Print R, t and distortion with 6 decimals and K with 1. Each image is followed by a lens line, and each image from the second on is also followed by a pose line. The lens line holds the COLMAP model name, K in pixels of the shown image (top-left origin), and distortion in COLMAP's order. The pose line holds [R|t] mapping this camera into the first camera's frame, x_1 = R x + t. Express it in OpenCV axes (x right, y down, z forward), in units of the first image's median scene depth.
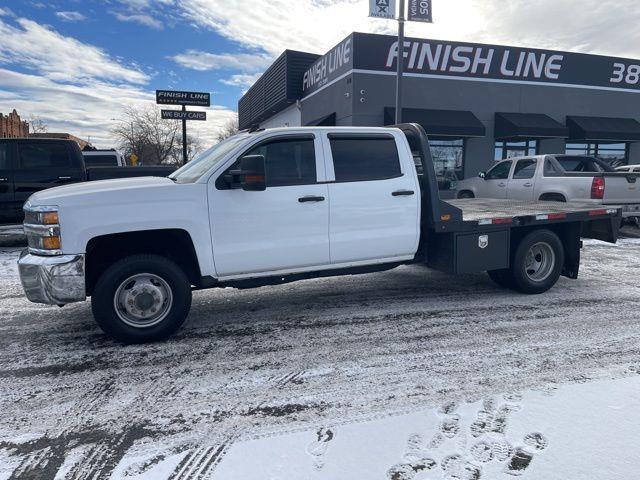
lens RADIAL K [[481.1, 0, 319.7], [0, 481.1, 237.9], [0, 0, 1]] dist [0.076075, -0.100021]
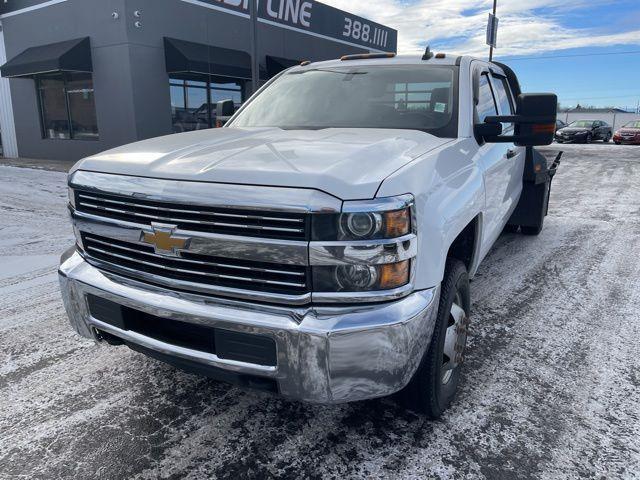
lens RADIAL K [[481.1, 0, 322.8], [0, 481.1, 243.8], [0, 0, 1]] dist [0.076075, -0.100021]
pose [[0.775904, -0.156954, 0.611015, -0.756308], [0.084094, 0.985645, 0.146399, -0.079144], [-0.625221, -0.062209, 0.777964, 0.577800]]
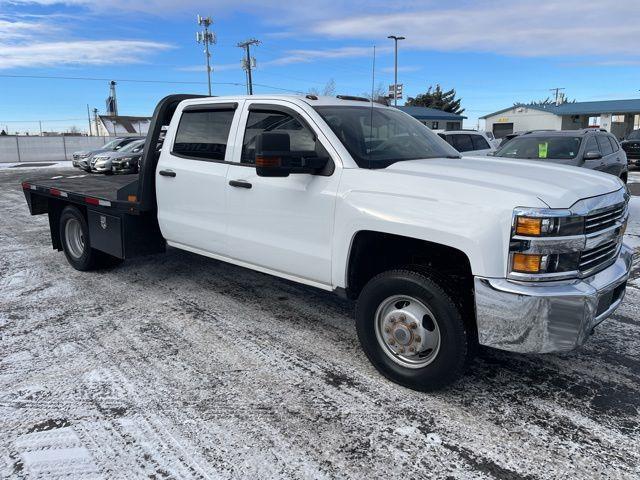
lens RADIAL K [[481.1, 0, 319.1], [0, 481.1, 239.9], [0, 0, 1]] dist [0.076075, -0.100021]
pose [[-0.439247, -0.179972, 0.880155, -1.010905], [0.126128, 0.957670, 0.258766, -0.243522], [-0.889468, 0.224674, -0.397954, 1.641724]]
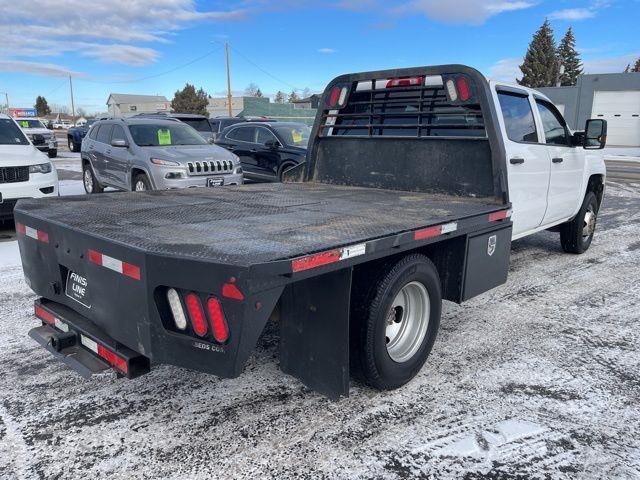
lens RADIAL K [[481.1, 0, 318.5], [0, 481.1, 237.6], [0, 0, 1]] dist [0.076075, -0.100021]
pose [[-0.908814, 0.085644, -0.408317, 0.718155], [-0.062195, 0.939955, 0.335585, -0.298392], [0.412540, 0.330379, -0.848917, 2.138296]]
